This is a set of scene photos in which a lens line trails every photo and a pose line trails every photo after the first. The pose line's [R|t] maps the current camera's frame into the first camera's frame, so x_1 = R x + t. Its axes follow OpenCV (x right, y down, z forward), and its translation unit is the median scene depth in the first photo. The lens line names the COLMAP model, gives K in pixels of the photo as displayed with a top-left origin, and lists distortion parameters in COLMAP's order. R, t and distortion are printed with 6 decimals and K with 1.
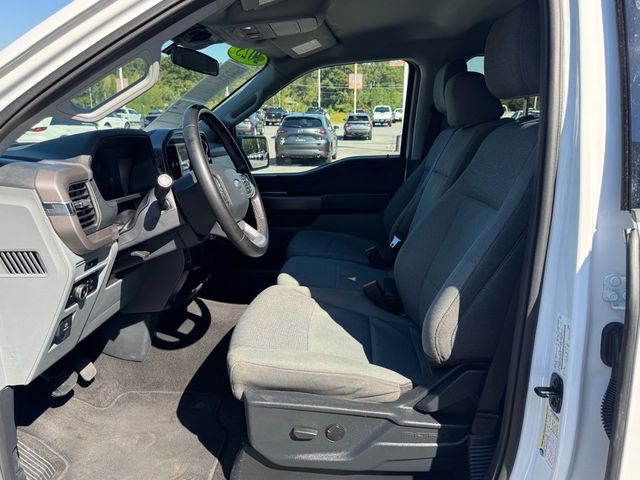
lens RADIAL K [[490.6, 0, 327.0], [0, 490.6, 252.8], [0, 0, 1]] dist [0.041122, -0.059958]
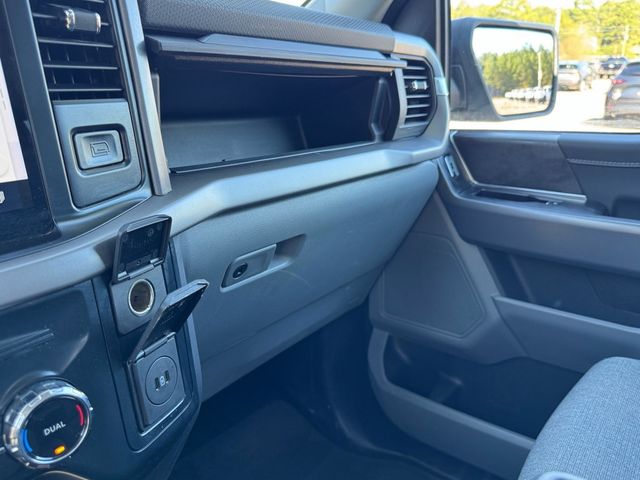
lens RADIAL K [[490.6, 0, 313.0], [0, 490.6, 246.3], [0, 0, 1]] dist [0.041122, -0.059958]
pose [[0.812186, 0.186217, -0.552881, -0.066447], [-0.147347, 0.982442, 0.114444, -0.142724], [0.564484, -0.011485, 0.825364, 0.896121]]
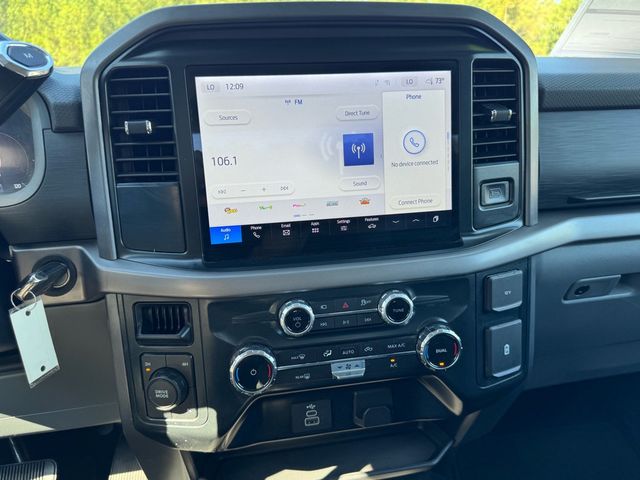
lens RADIAL K [[490.6, 0, 314.9], [0, 490.6, 242.1], [0, 0, 1]] dist [0.041122, -0.059958]
pose [[0.224923, 0.287964, -0.930853, 0.015279], [-0.206580, 0.947707, 0.243262, -0.167152], [0.952226, 0.137580, 0.272649, 0.827364]]
